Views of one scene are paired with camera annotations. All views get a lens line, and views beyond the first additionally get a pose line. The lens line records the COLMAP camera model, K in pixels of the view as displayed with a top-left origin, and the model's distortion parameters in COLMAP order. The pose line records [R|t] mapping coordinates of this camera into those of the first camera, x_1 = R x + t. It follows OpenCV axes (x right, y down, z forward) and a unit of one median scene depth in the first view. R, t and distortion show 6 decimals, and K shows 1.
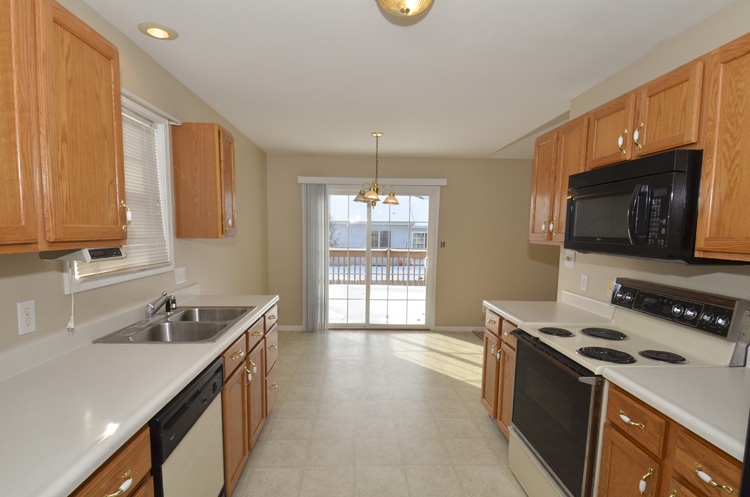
lens RADIAL K [[394.8, 0, 369.0], [0, 394.8, 275.9], [0, 0, 1]] dist [0.048003, -0.053866]
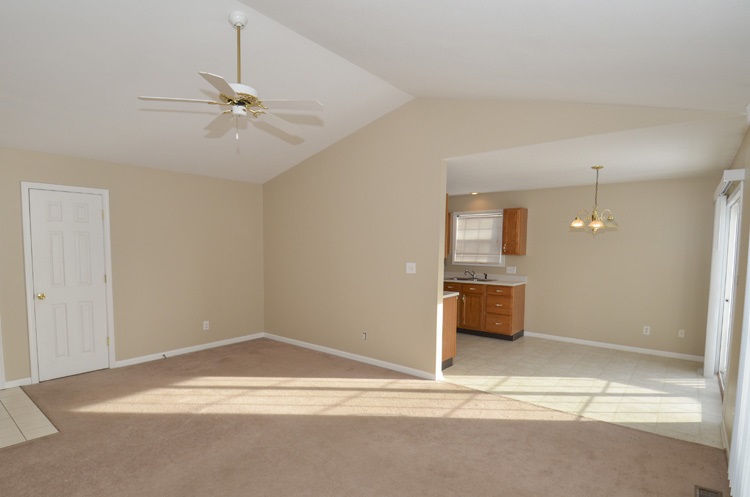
lens RADIAL K [[394.8, 0, 369.0], [0, 394.8, 275.9], [0, 0, 1]] dist [0.048003, -0.053866]
pose [[-0.653826, 0.035827, -0.755796, 2.419953], [-0.105625, 0.984776, 0.138055, -0.266907], [0.749236, 0.170095, -0.640088, 2.405108]]
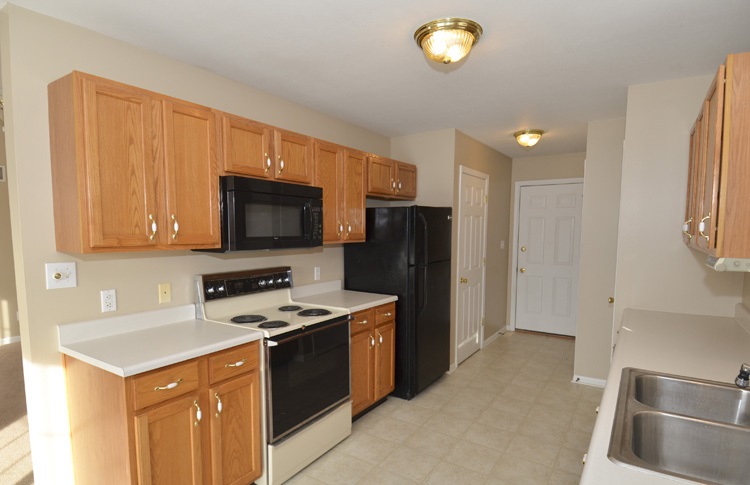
lens RADIAL K [[407.1, 0, 365.8], [0, 407.1, 267.6], [0, 0, 1]] dist [0.018729, -0.000283]
pose [[-0.812686, -0.073796, 0.578010, -0.351870], [0.051799, 0.978872, 0.197804, -0.212663], [-0.580395, 0.190692, -0.791693, 1.654706]]
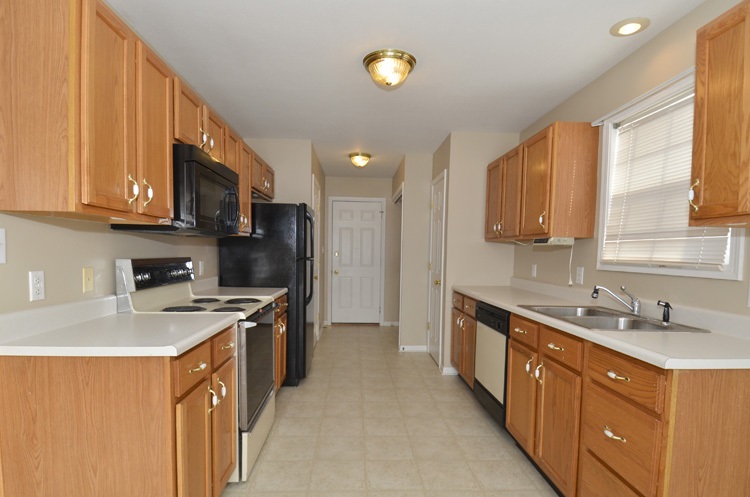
lens RADIAL K [[394.8, 0, 369.0], [0, 394.8, 275.9], [0, 0, 1]] dist [0.048003, -0.053866]
pose [[-0.999336, -0.034075, -0.012867, 0.119549], [-0.035812, 0.983643, 0.176533, -0.136886], [0.006641, 0.176877, -0.984211, 1.934672]]
